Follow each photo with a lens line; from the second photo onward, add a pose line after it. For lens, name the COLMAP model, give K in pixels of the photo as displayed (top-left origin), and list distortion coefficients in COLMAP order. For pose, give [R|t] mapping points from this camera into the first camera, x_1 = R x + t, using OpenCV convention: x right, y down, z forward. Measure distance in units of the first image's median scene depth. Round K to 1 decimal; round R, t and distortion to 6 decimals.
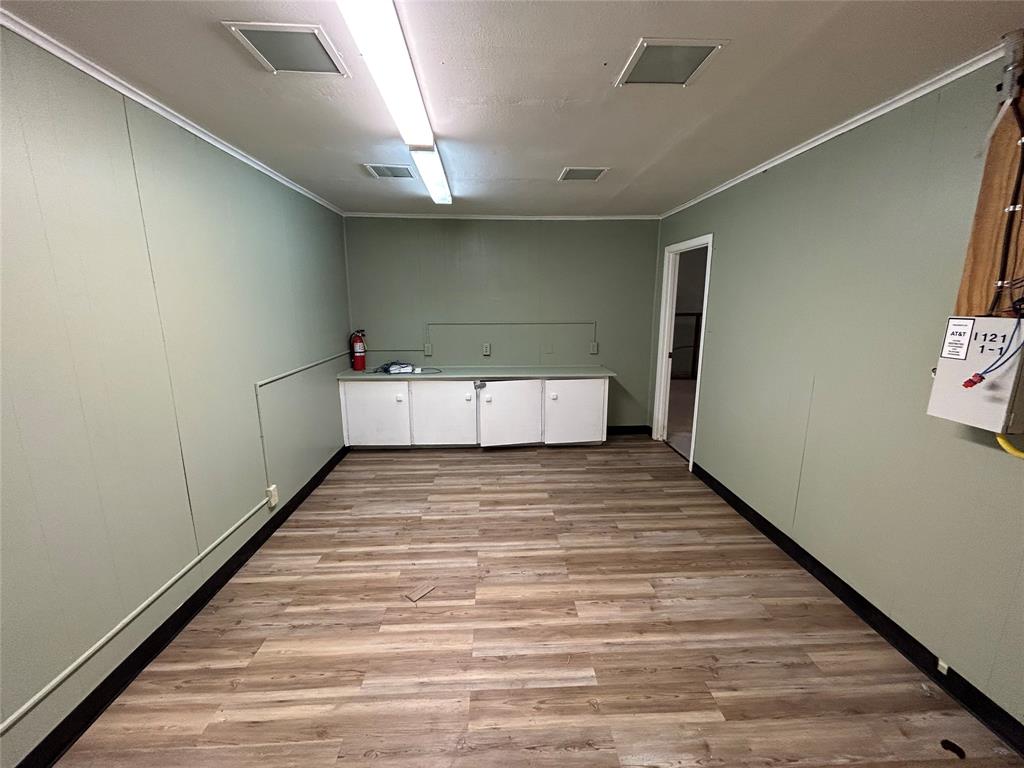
lens RADIAL K [[411.3, 0, 512.5], [0, 411.3, 384.5], [0, 0, 1]] dist [-0.001962, 0.000416]
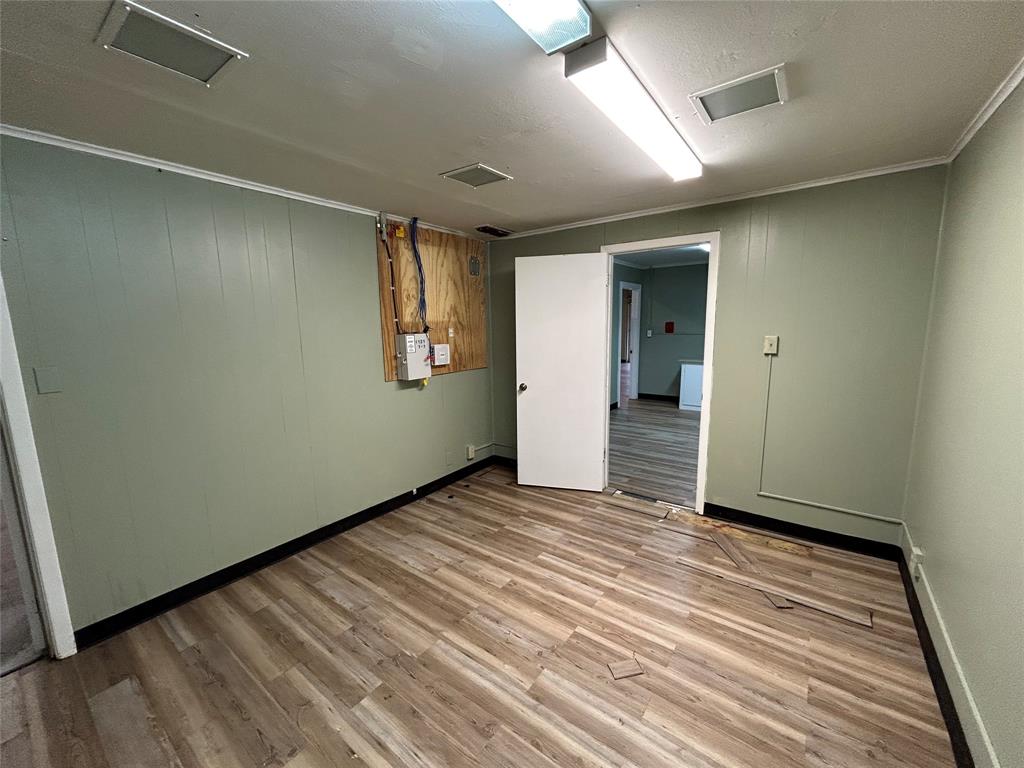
lens RADIAL K [[411.3, 0, 512.5], [0, 411.3, 384.5], [0, 0, 1]] dist [-0.001962, 0.000416]
pose [[-0.770158, -0.081875, 0.632577, -0.560315], [0.146627, 0.942444, 0.300499, -0.349833], [-0.620771, 0.324185, -0.713826, 1.641995]]
